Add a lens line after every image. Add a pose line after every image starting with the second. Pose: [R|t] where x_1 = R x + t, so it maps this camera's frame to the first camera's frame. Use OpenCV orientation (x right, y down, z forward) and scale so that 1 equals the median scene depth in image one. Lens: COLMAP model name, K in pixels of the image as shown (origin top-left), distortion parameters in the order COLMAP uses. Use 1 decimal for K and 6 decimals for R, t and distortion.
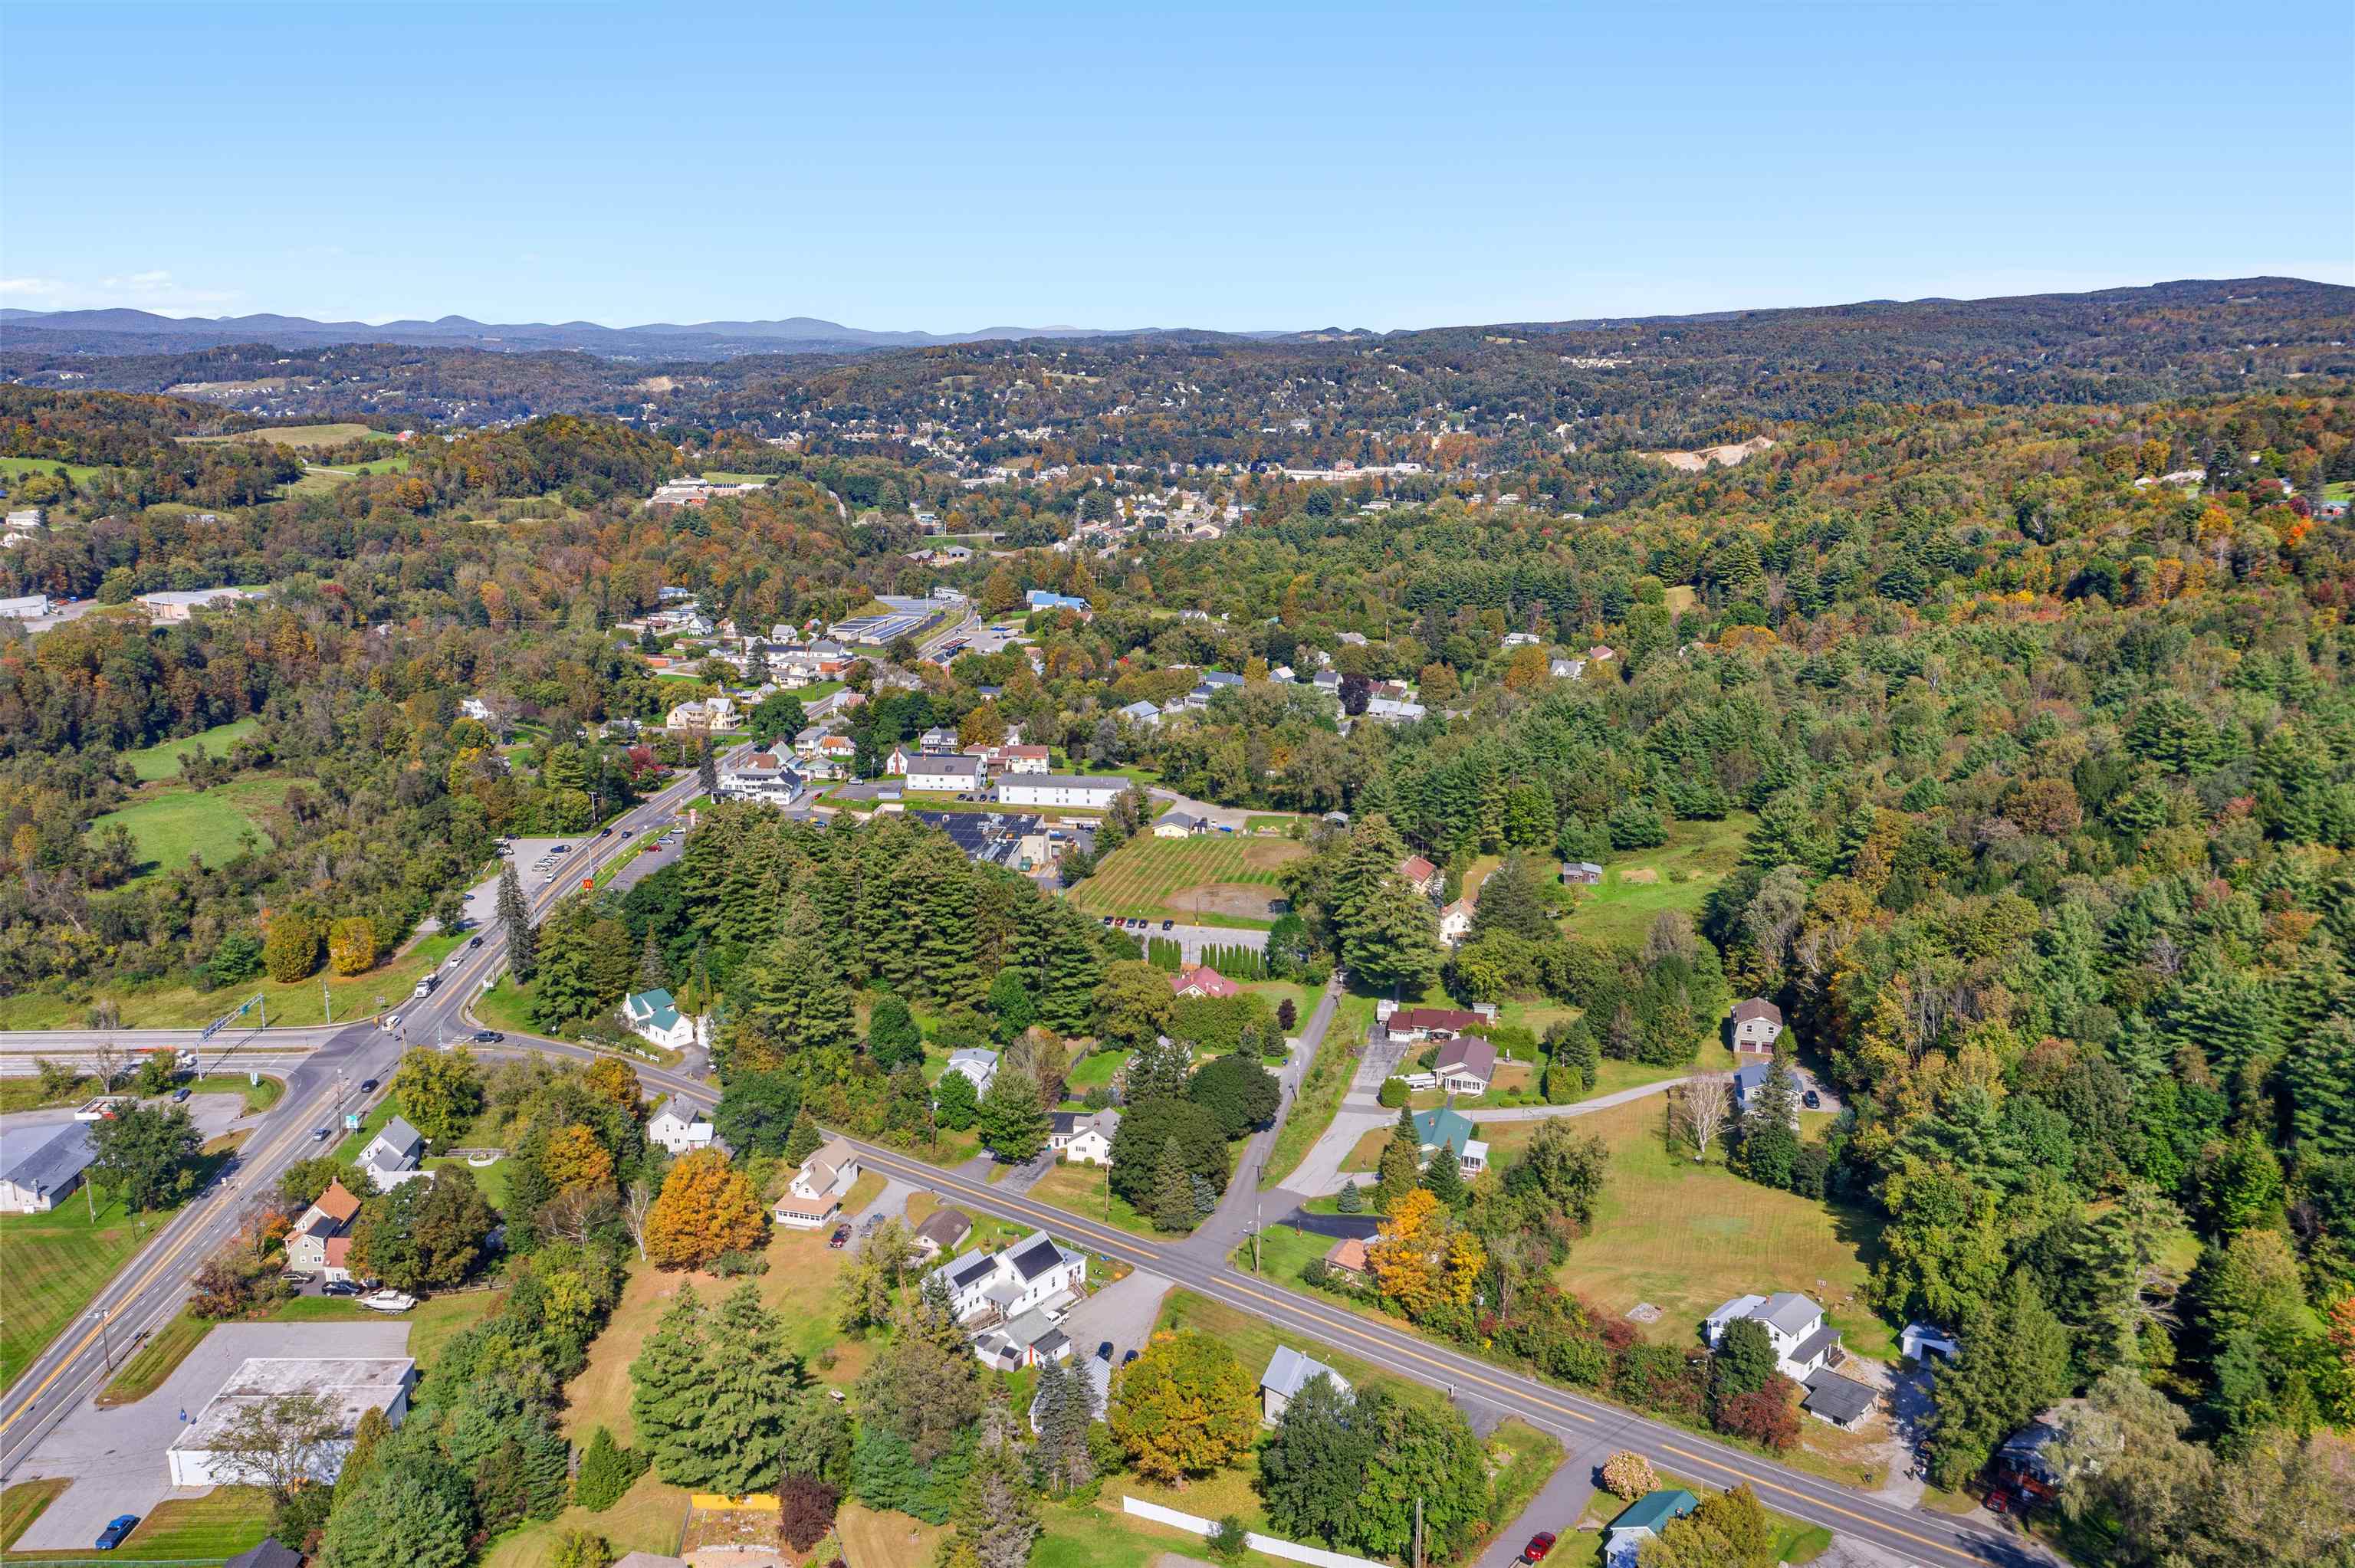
lens RADIAL K [[1880.0, 0, 1173.8], [0, 1880.0, 789.5], [0, 0, 1]] dist [-0.011026, 0.003976]
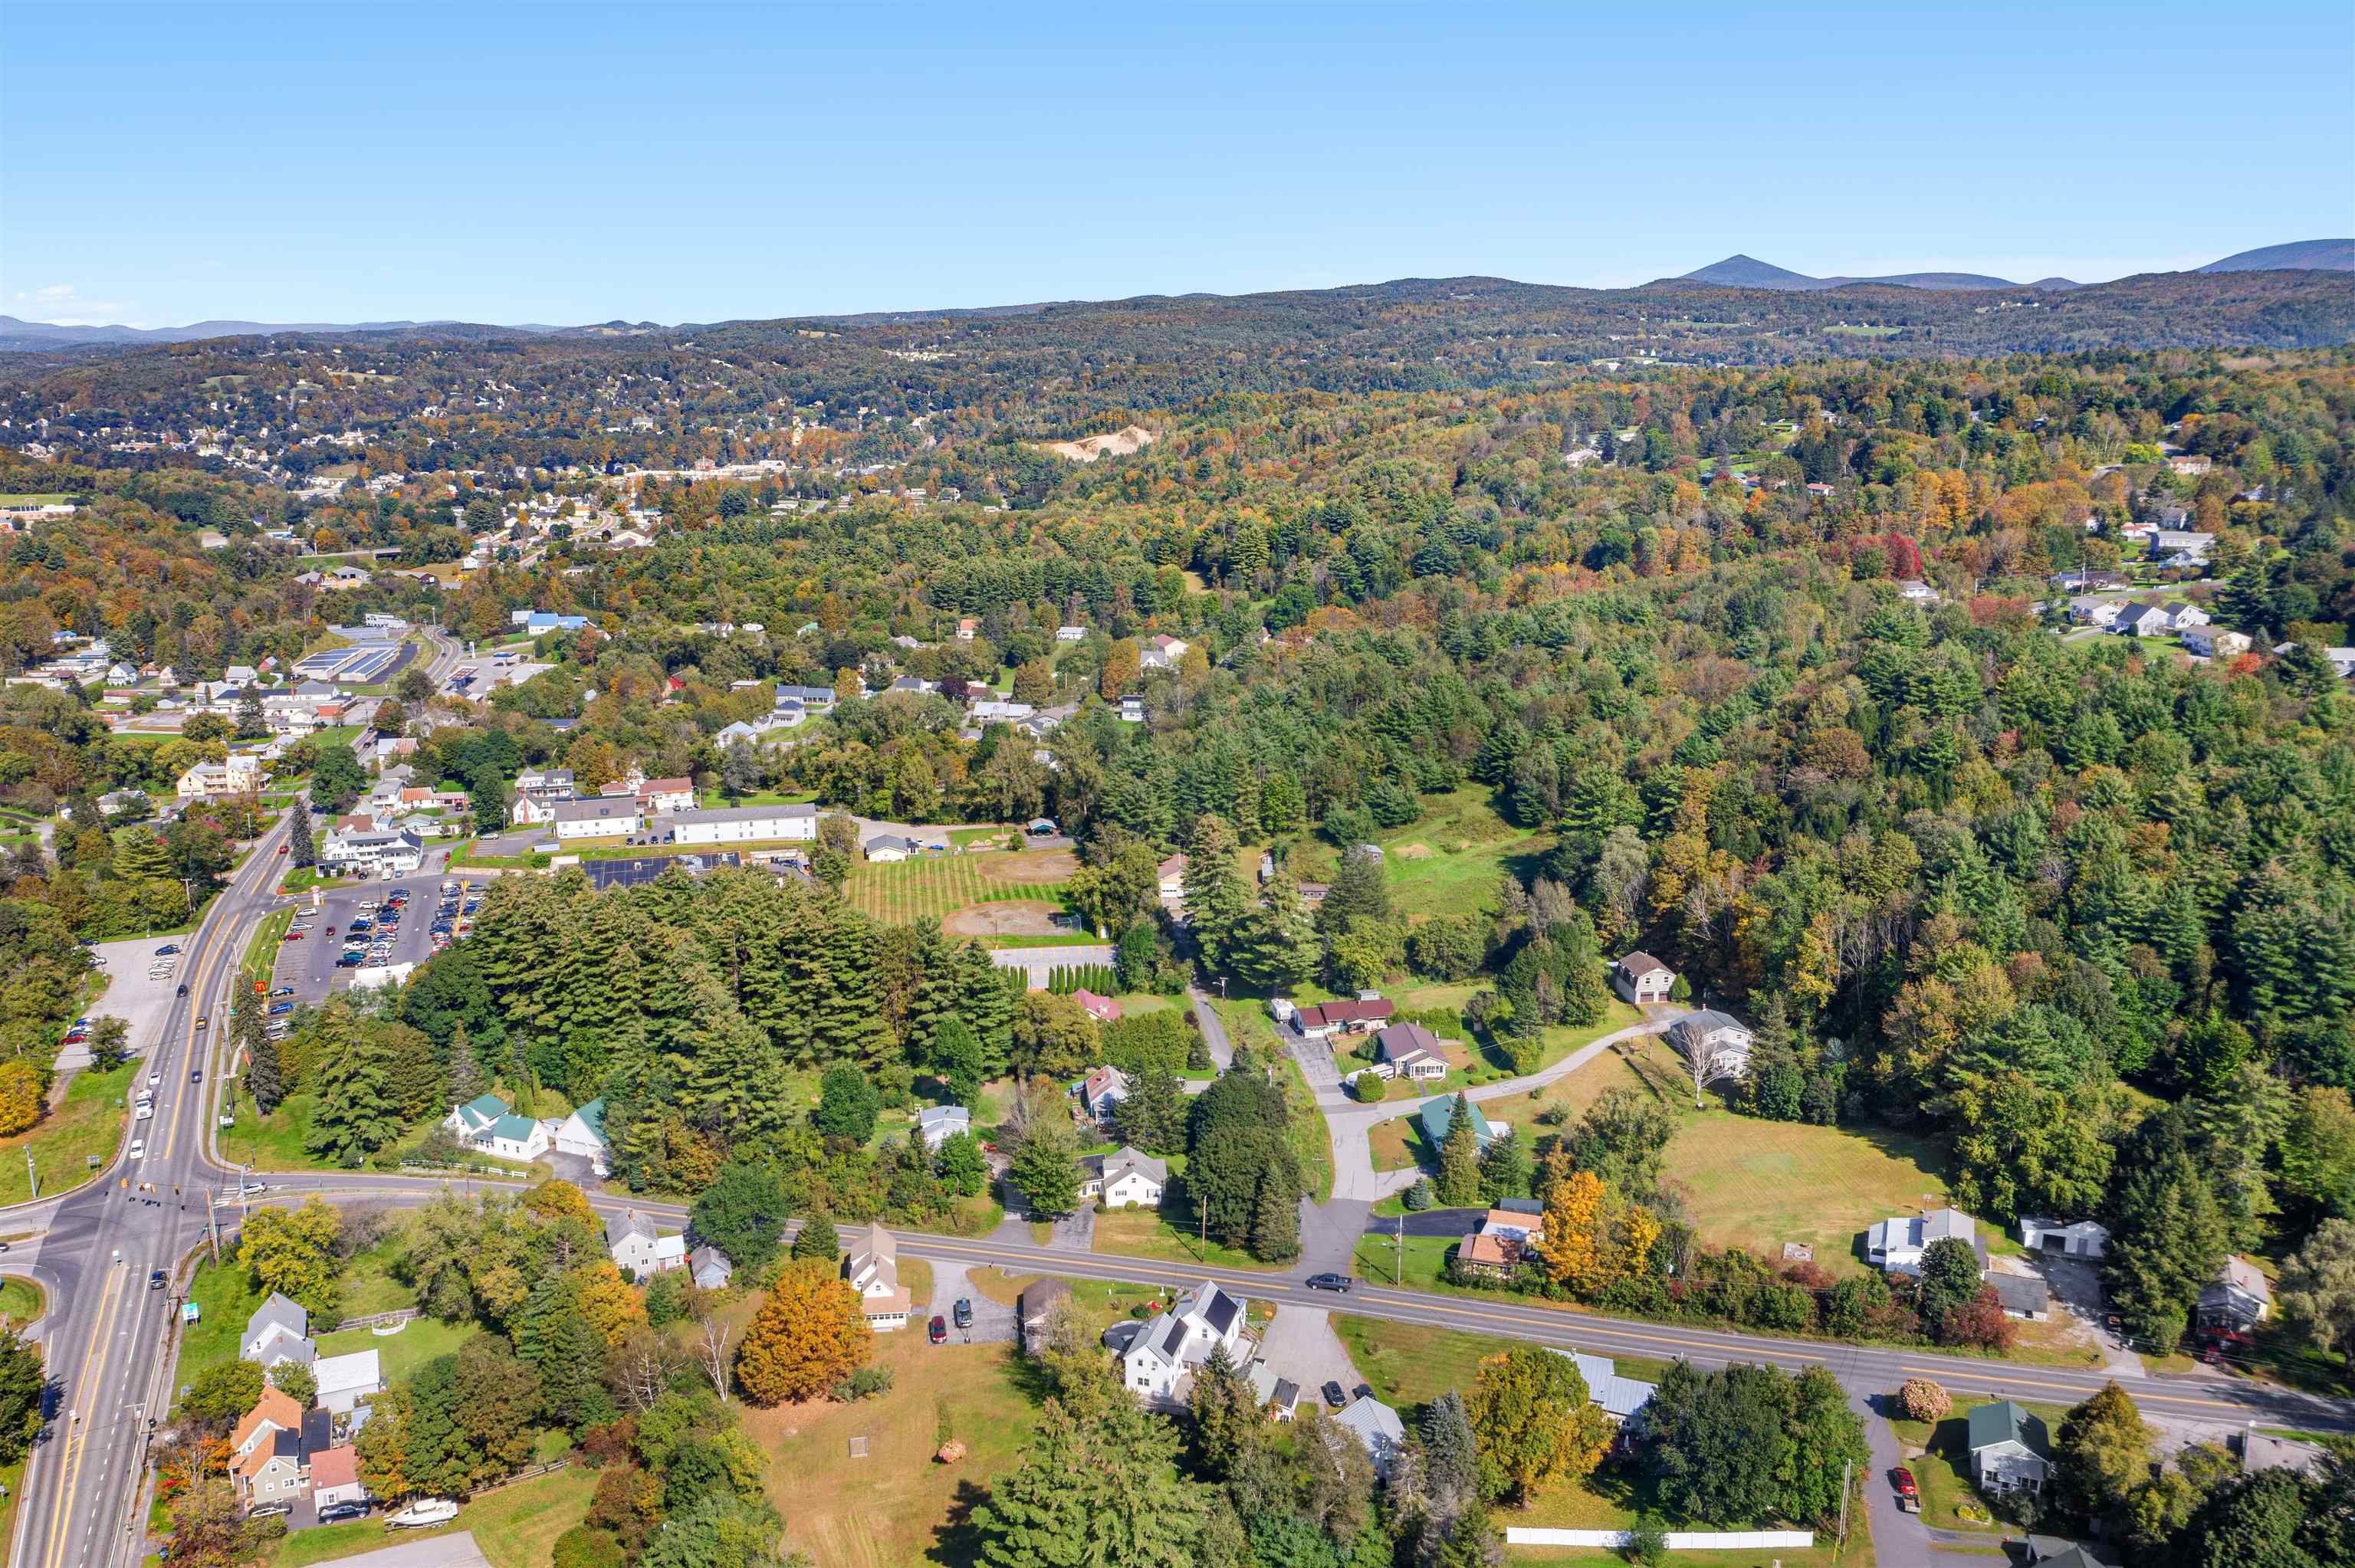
lens RADIAL K [[1880.0, 0, 1179.5], [0, 1880.0, 781.3], [0, 0, 1]] dist [-0.011026, 0.003976]
pose [[0.928680, -0.087255, 0.360471, -0.230275], [0.087429, 0.996045, 0.015860, -0.019516], [-0.360429, 0.016787, 0.932635, 0.063516]]
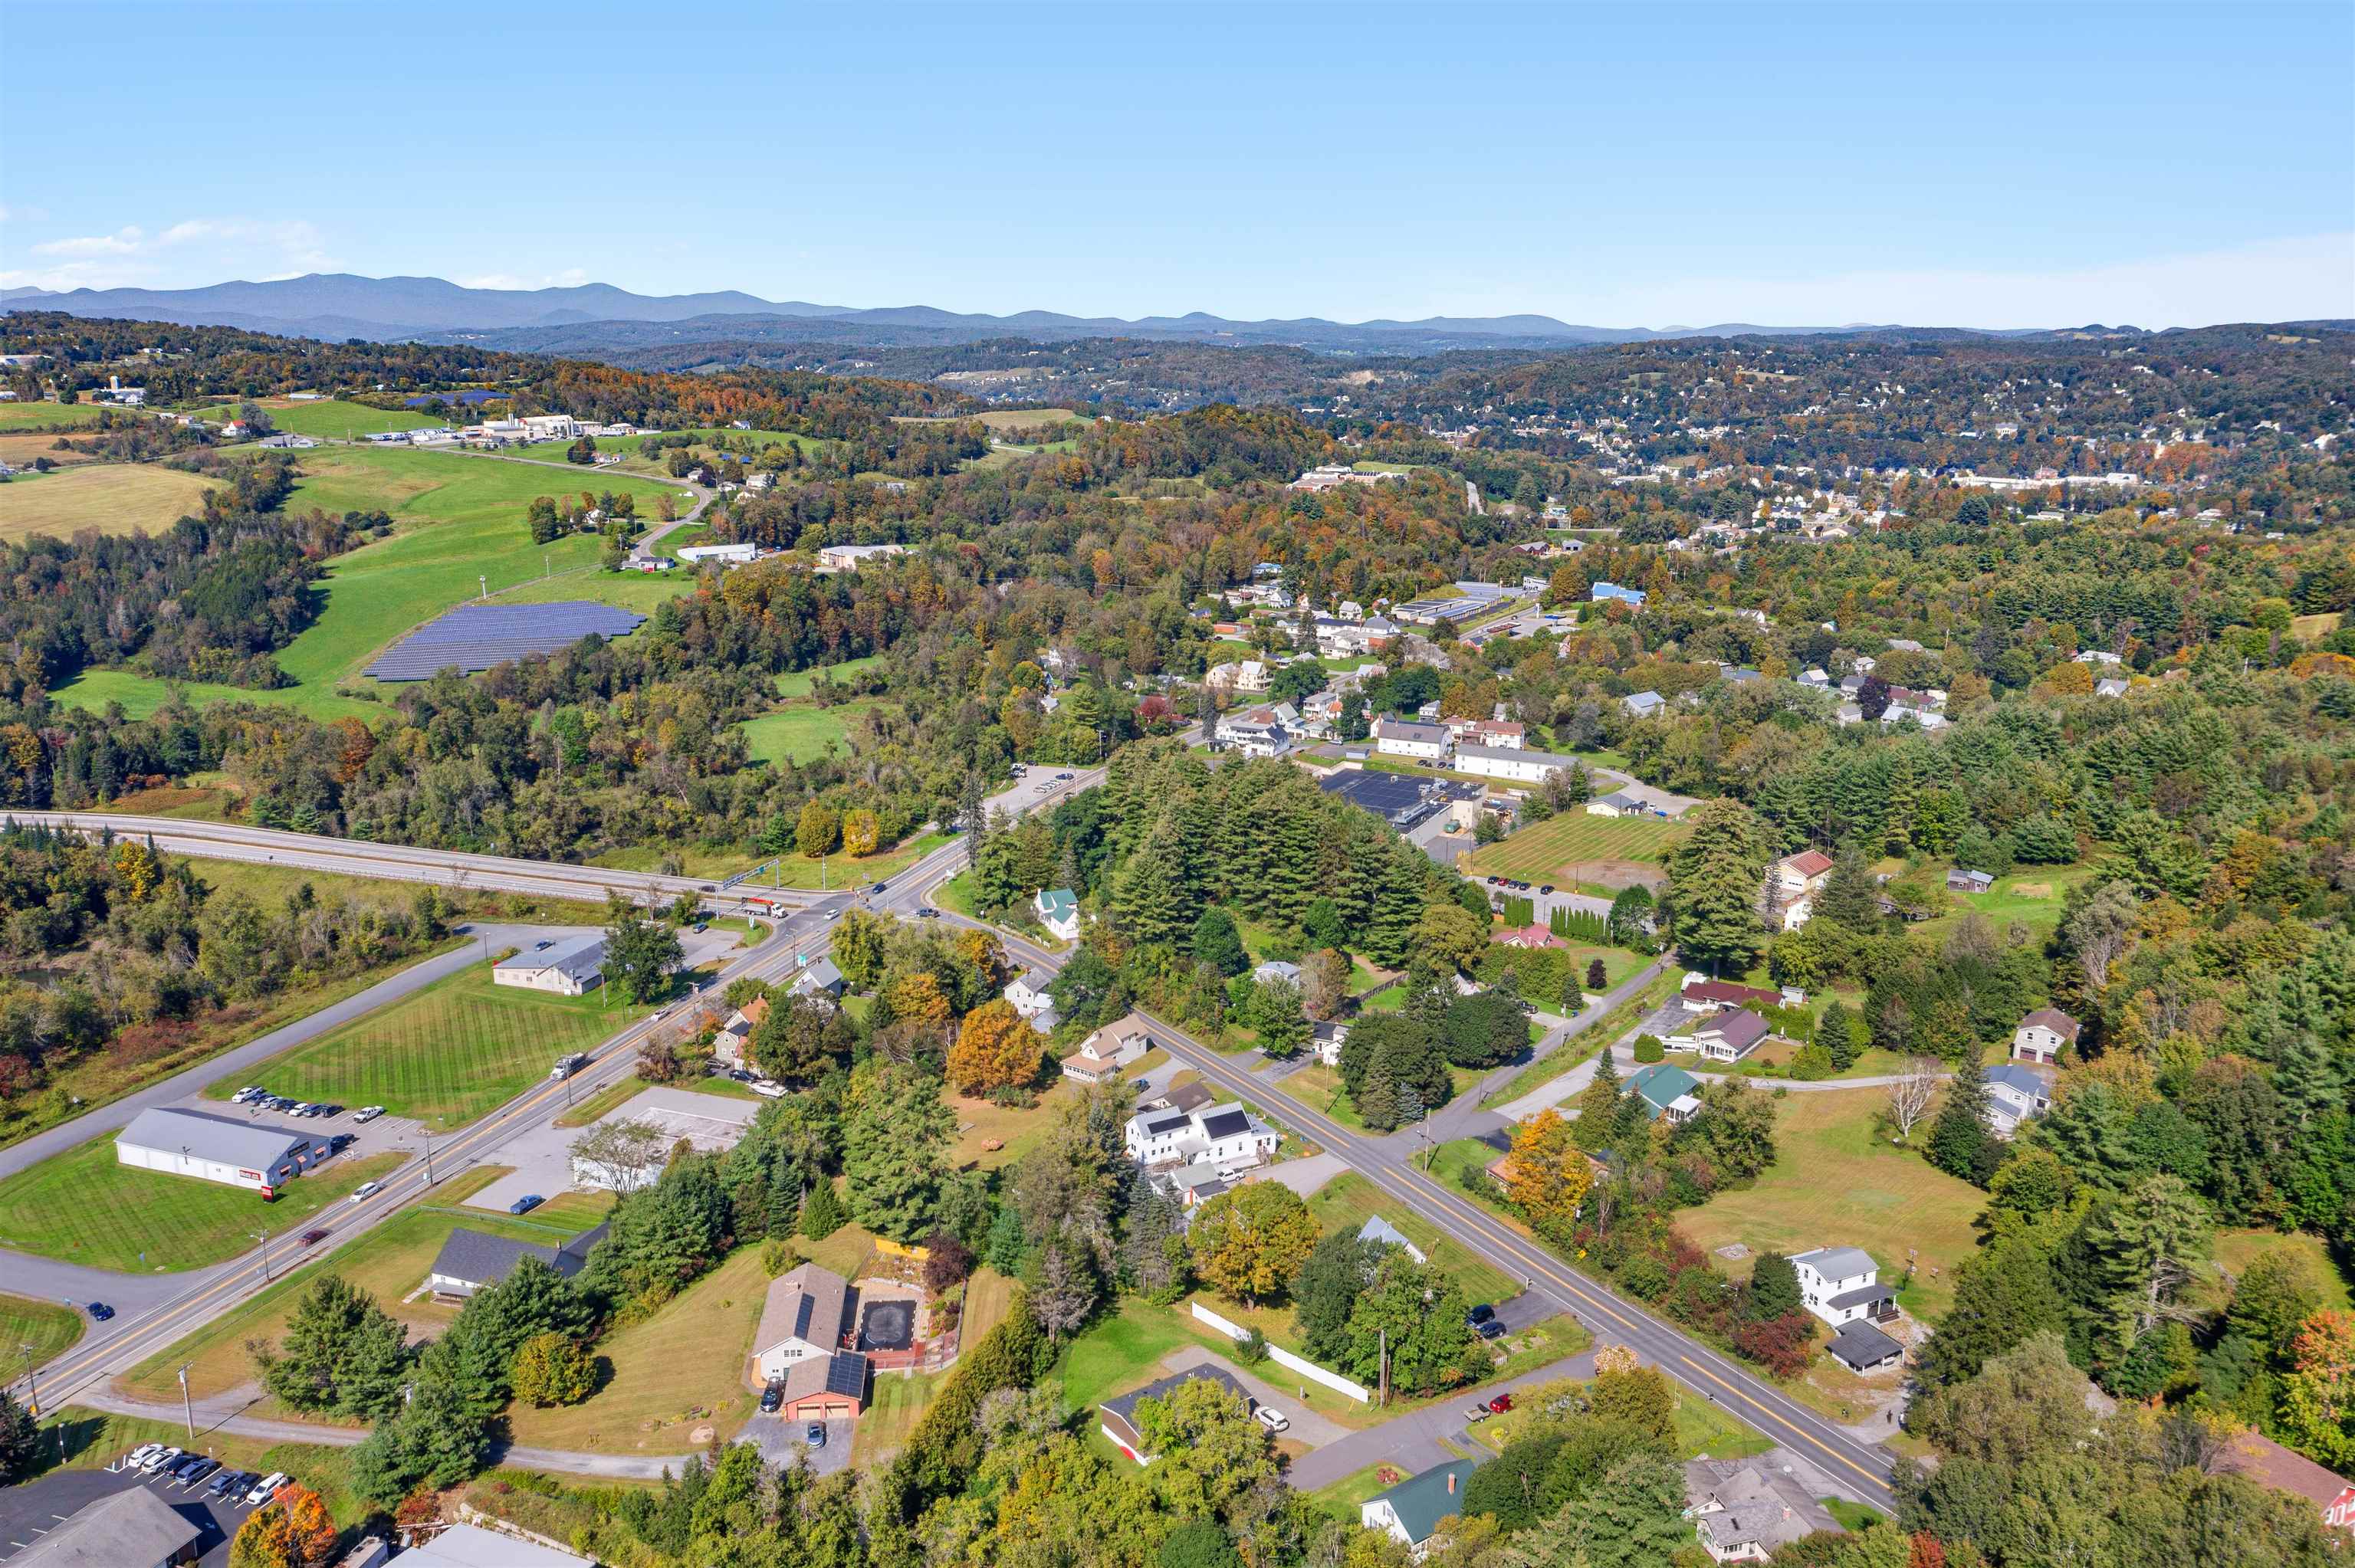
lens RADIAL K [[1880.0, 0, 1166.1], [0, 1880.0, 782.6], [0, 0, 1]] dist [-0.011026, 0.003976]
pose [[0.929701, 0.087517, -0.357767, 0.161592], [-0.088109, 0.996003, 0.014683, 0.014983], [0.357622, 0.017872, 0.933695, -0.055375]]
